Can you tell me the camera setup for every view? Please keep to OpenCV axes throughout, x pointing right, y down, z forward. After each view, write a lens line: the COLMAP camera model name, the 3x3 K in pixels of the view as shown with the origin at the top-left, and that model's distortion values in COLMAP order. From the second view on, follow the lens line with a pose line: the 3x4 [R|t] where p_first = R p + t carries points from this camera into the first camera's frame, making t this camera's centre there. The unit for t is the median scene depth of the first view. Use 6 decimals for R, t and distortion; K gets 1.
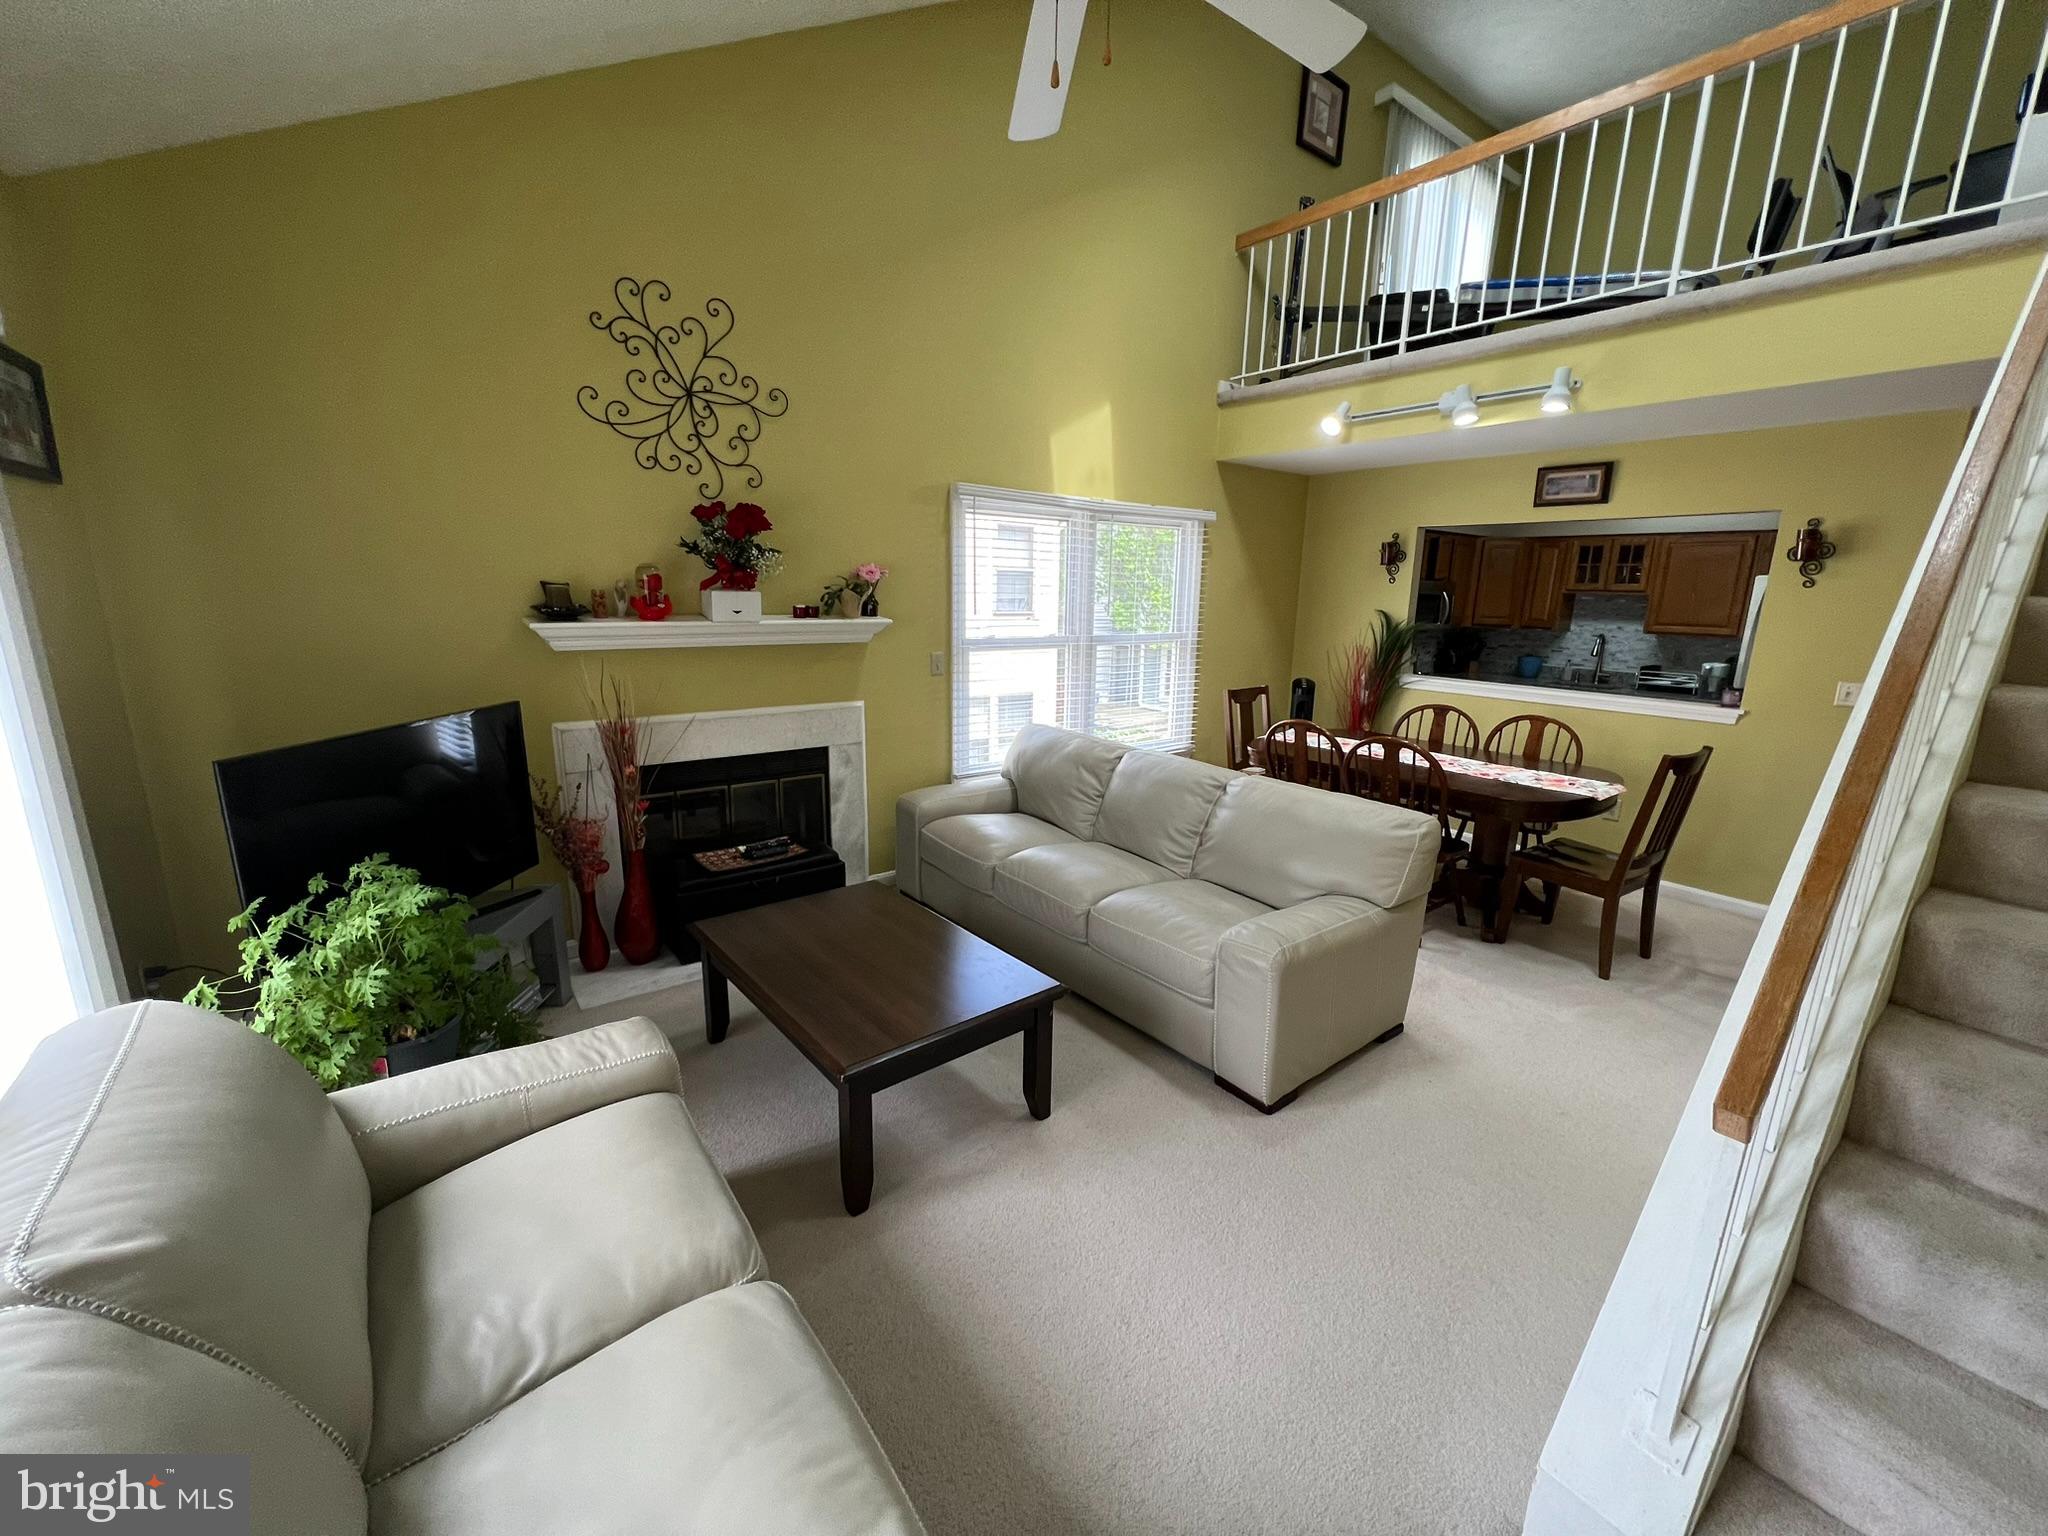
lens RADIAL K [[815.8, 0, 1024.9], [0, 815.8, 768.8], [0, 0, 1]] dist [0.001203, -0.000447]
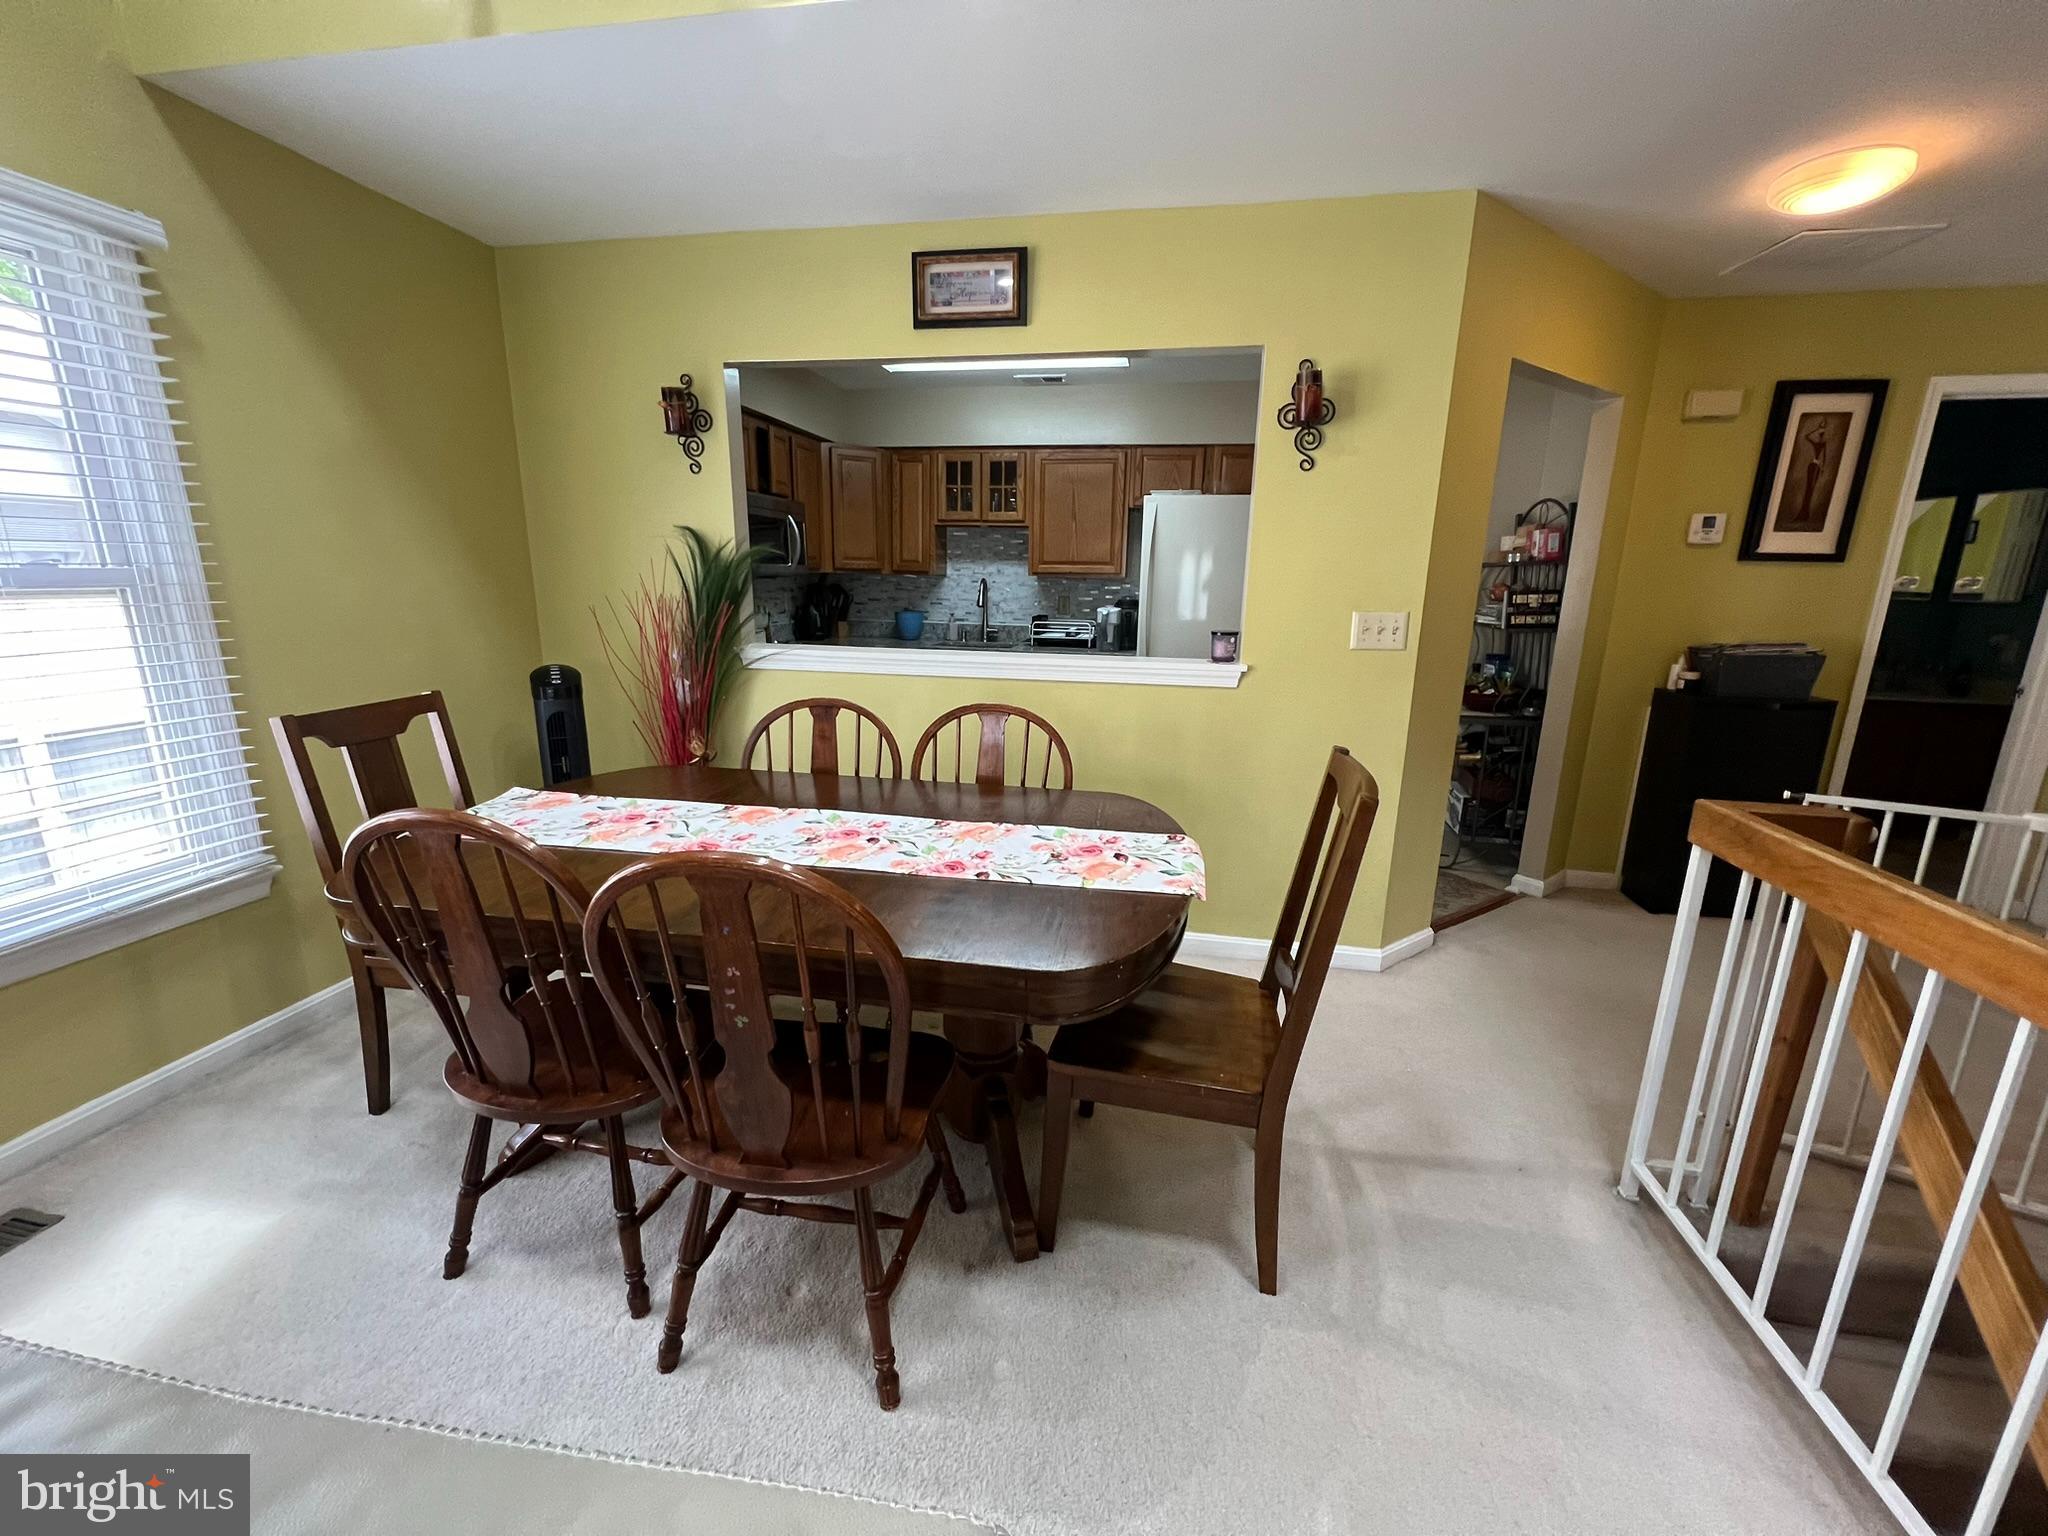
lens RADIAL K [[815.8, 0, 1016.8], [0, 815.8, 770.7], [0, 0, 1]] dist [0.001203, -0.000447]
pose [[0.743473, -0.163120, 0.648567, 0.274733], [0.144150, 0.986089, 0.082766, -0.061382], [-0.653046, 0.031957, 0.756644, 0.561756]]
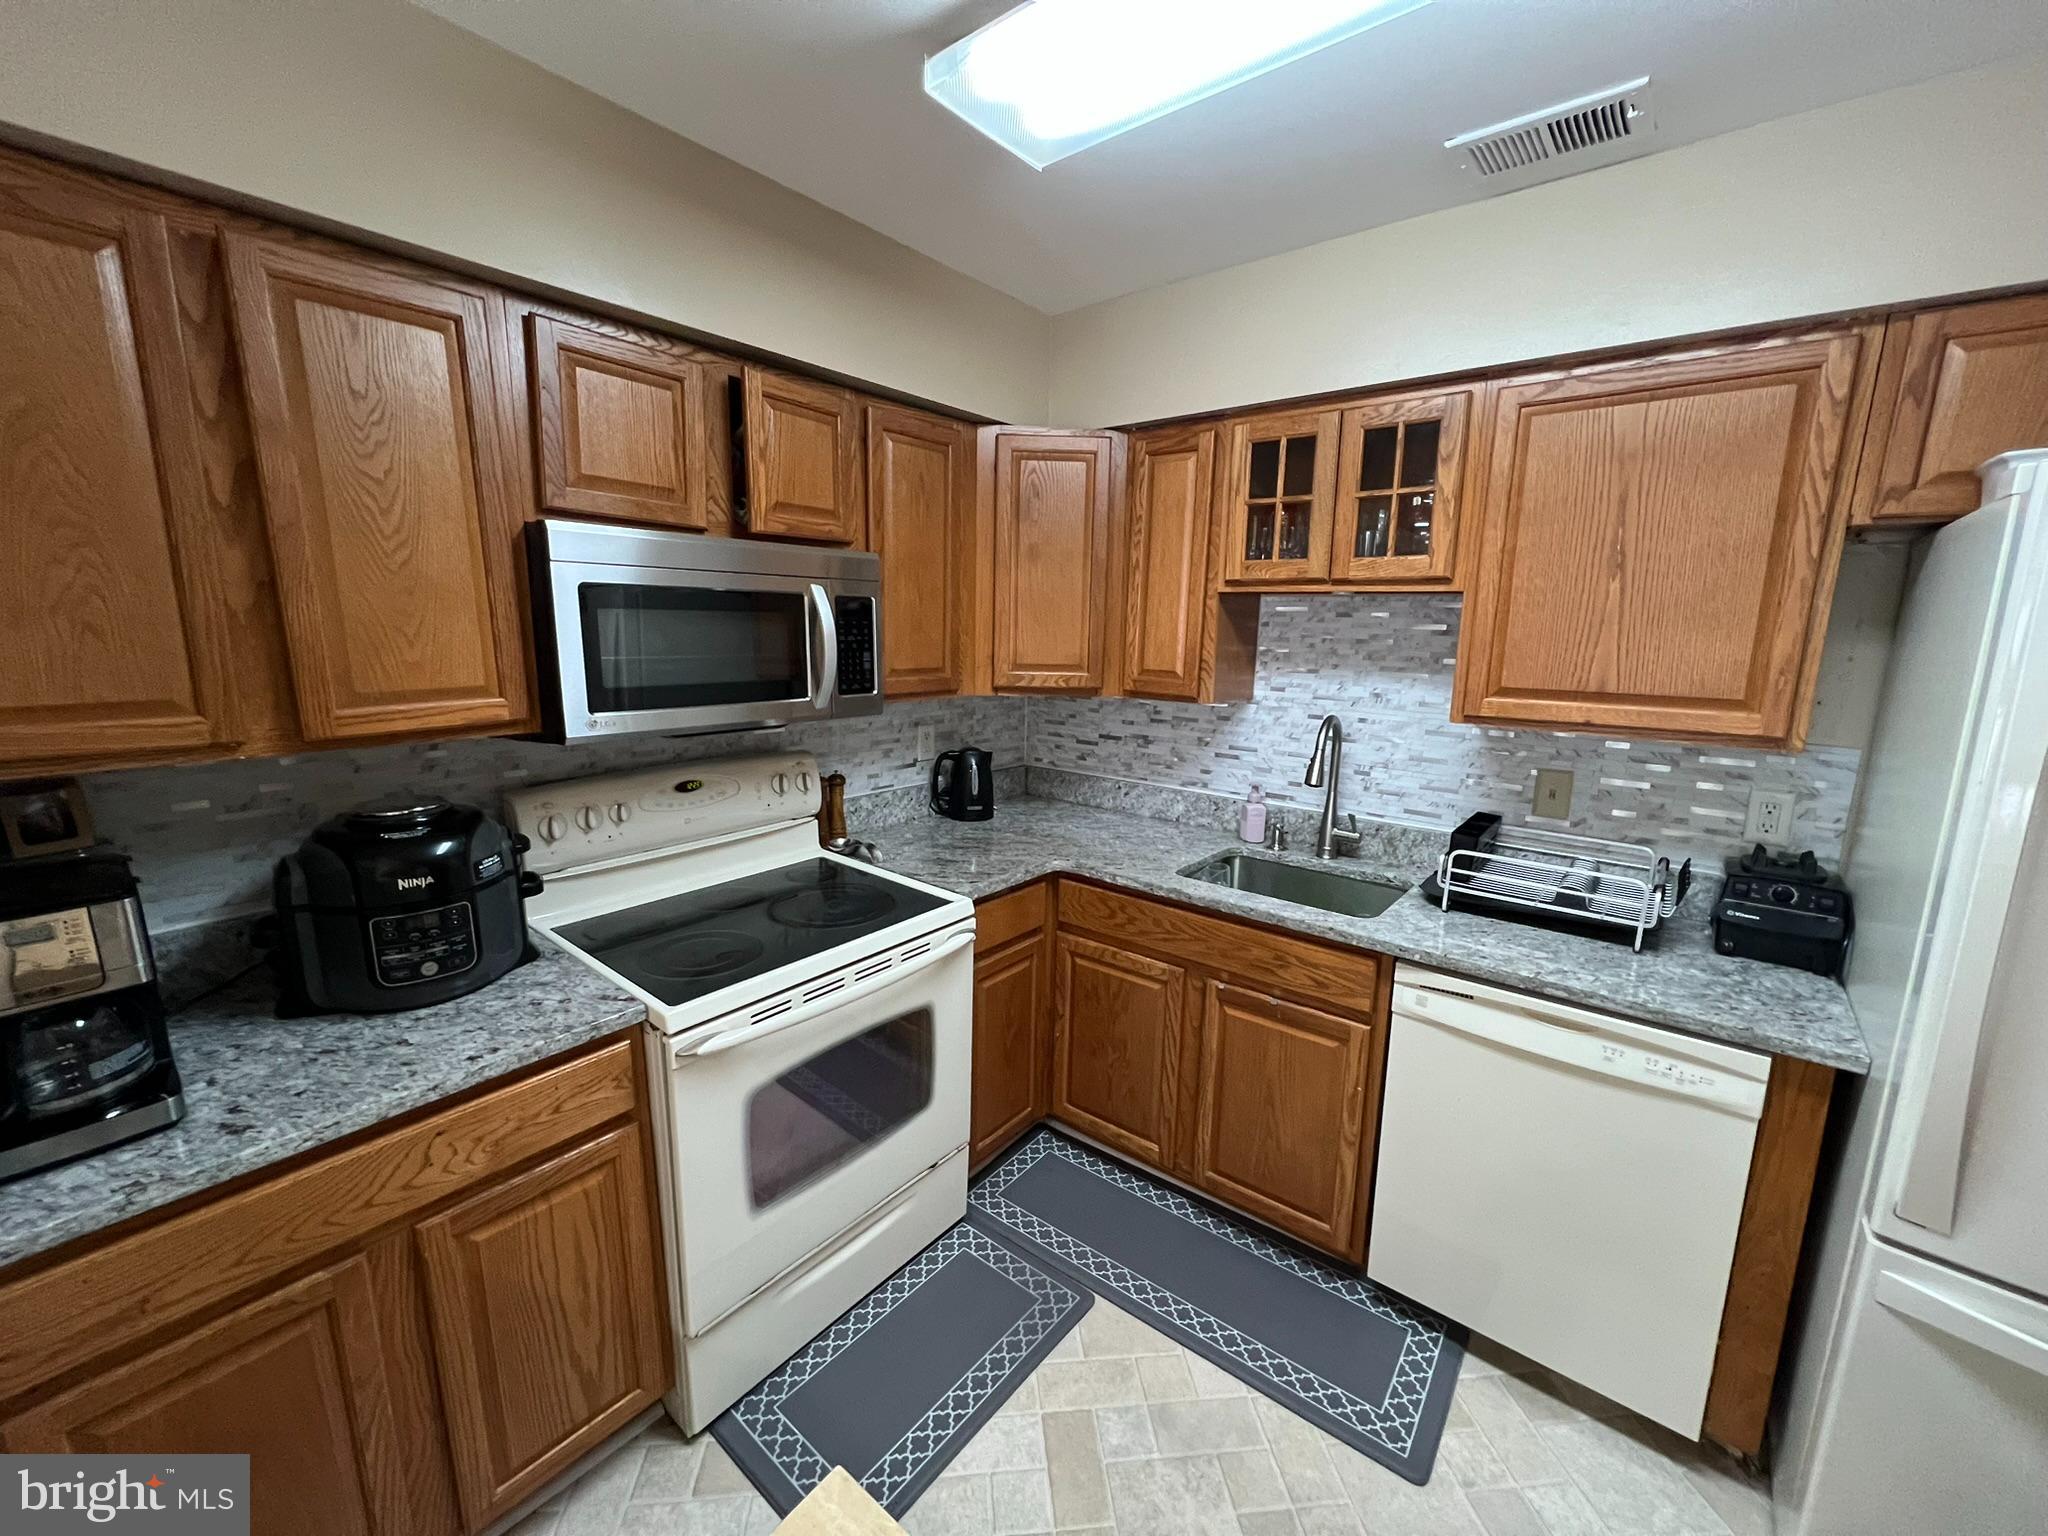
lens RADIAL K [[815.8, 0, 1015.3], [0, 815.8, 771.6], [0, 0, 1]] dist [0.001203, -0.000447]
pose [[0.977042, -0.046067, 0.208006, 0.738116], [0.051845, 0.998404, -0.022413, -0.203421], [-0.206642, 0.032682, 0.977871, 1.015302]]
